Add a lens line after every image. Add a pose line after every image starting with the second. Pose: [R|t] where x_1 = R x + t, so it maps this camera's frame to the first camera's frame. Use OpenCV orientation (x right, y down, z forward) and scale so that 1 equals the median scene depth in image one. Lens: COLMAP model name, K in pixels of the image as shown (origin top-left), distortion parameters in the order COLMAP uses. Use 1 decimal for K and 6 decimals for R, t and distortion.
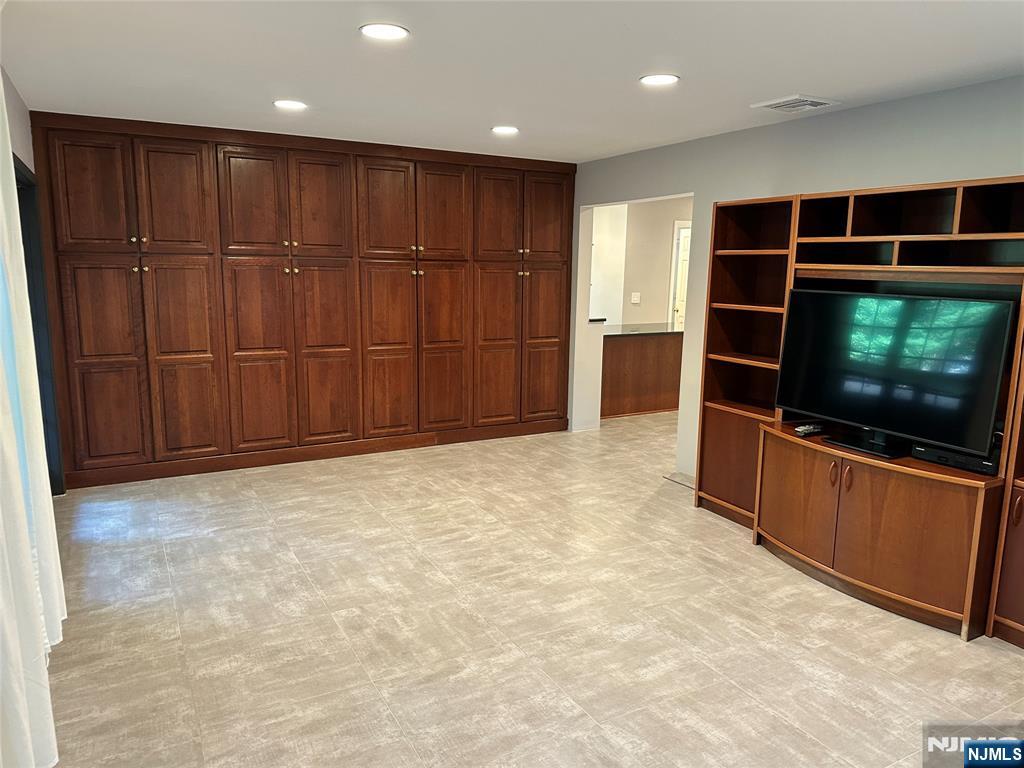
lens RADIAL K [[714.0, 0, 516.0], [0, 714.0, 379.5], [0, 0, 1]] dist [0.099034, -0.150199]
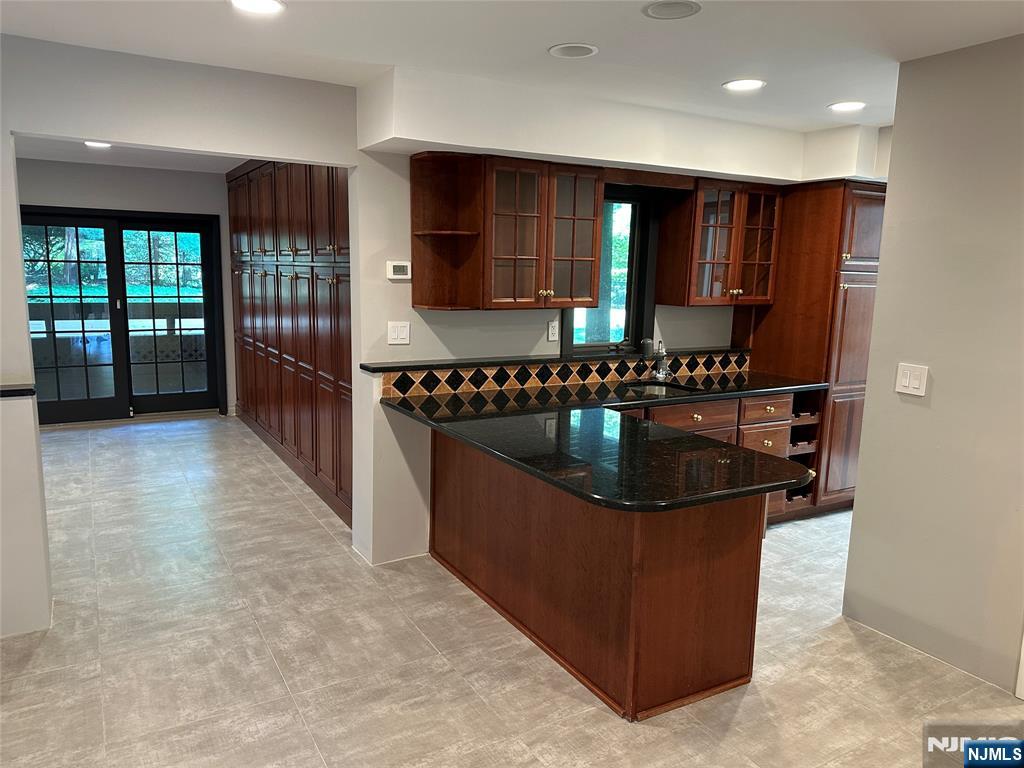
lens RADIAL K [[714.0, 0, 516.0], [0, 714.0, 379.5], [0, 0, 1]] dist [0.099034, -0.150199]
pose [[0.039704, 0.138620, -0.989549, 1.158655], [-0.186492, 0.973957, 0.128953, -0.292357], [0.981654, 0.179423, 0.064522, 1.841883]]
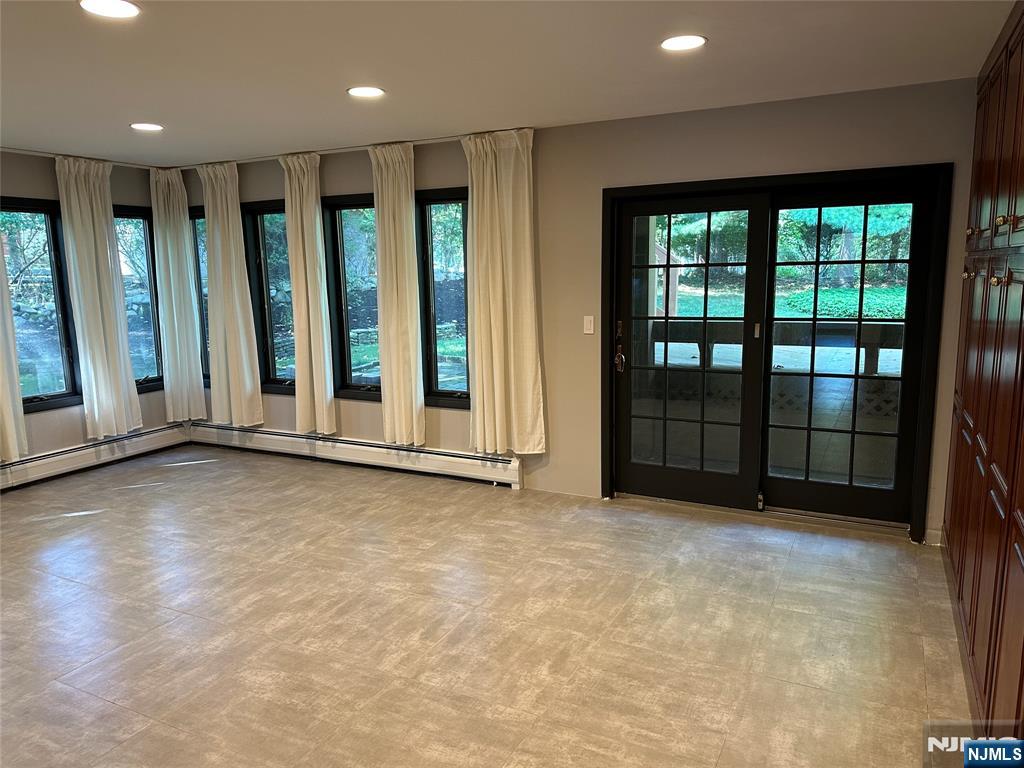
lens RADIAL K [[714.0, 0, 516.0], [0, 714.0, 379.5], [0, 0, 1]] dist [0.099034, -0.150199]
pose [[-0.826393, 0.089735, -0.555898, 0.258692], [-0.083850, 0.956603, 0.279068, -0.266035], [0.556816, 0.277232, -0.783006, 1.644899]]
